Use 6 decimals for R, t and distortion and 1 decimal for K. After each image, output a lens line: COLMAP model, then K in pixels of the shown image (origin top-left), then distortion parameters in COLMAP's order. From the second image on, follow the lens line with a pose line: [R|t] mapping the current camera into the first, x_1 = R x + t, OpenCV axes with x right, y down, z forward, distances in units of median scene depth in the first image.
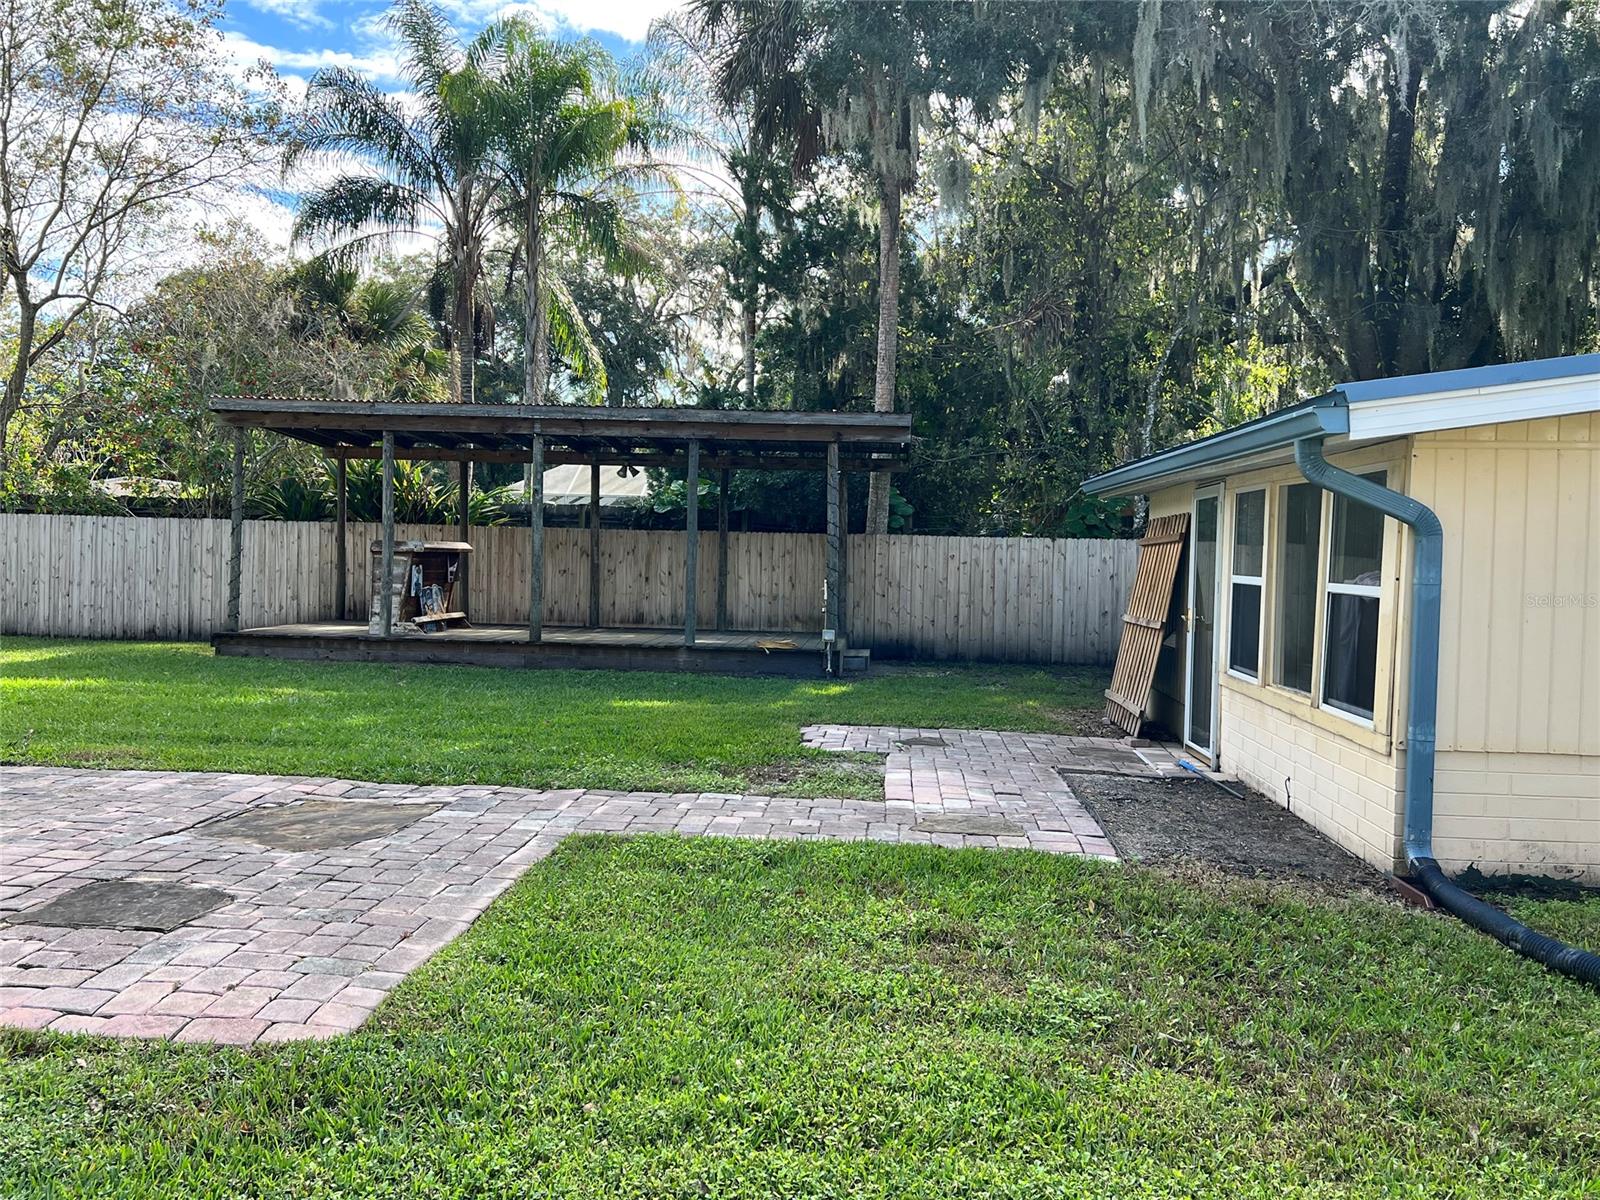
lens RADIAL K [[1395.9, 0, 789.4], [0, 1395.9, 588.1], [0, 0, 1]] dist [0.075956, -0.116335]
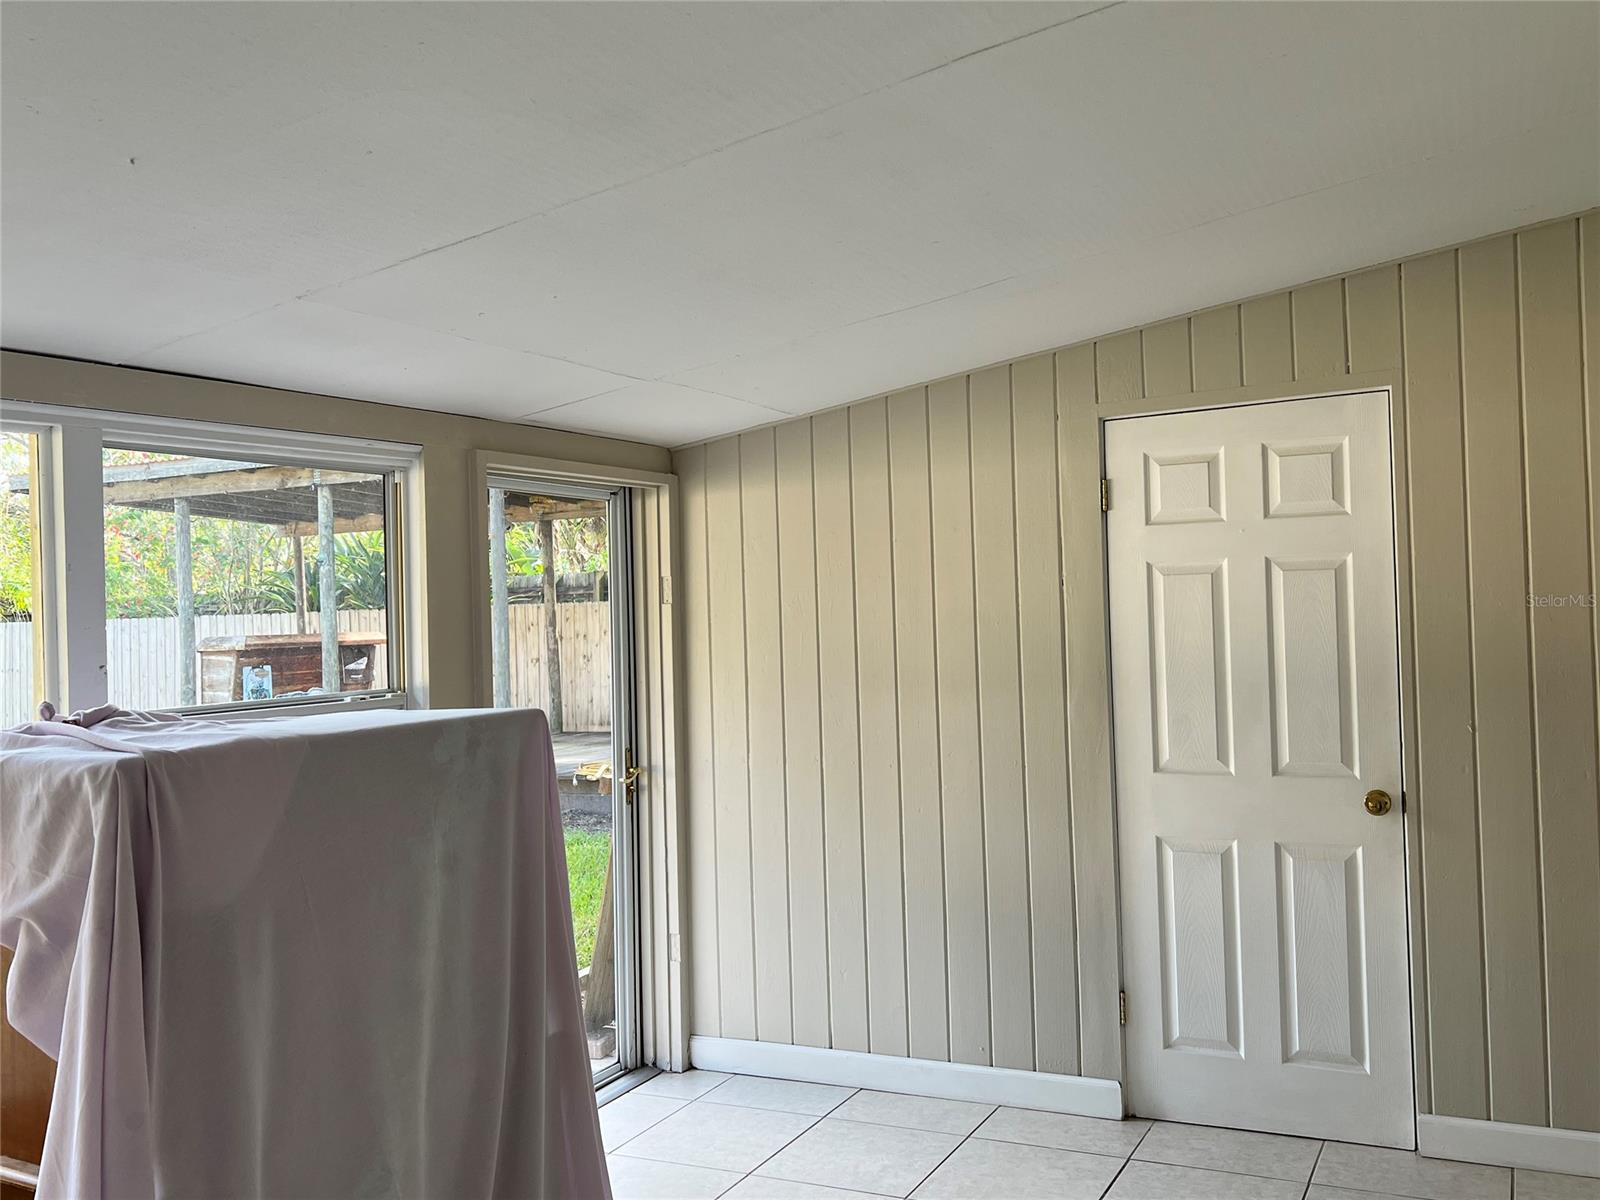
lens RADIAL K [[1395.9, 0, 799.3], [0, 1395.9, 601.2], [0, 0, 1]] dist [0.075956, -0.116335]
pose [[0.920864, -0.055764, -0.385877, 0.322656], [0.042966, 0.998205, -0.041717, -0.006781], [0.387510, 0.021836, 0.921607, 0.400417]]
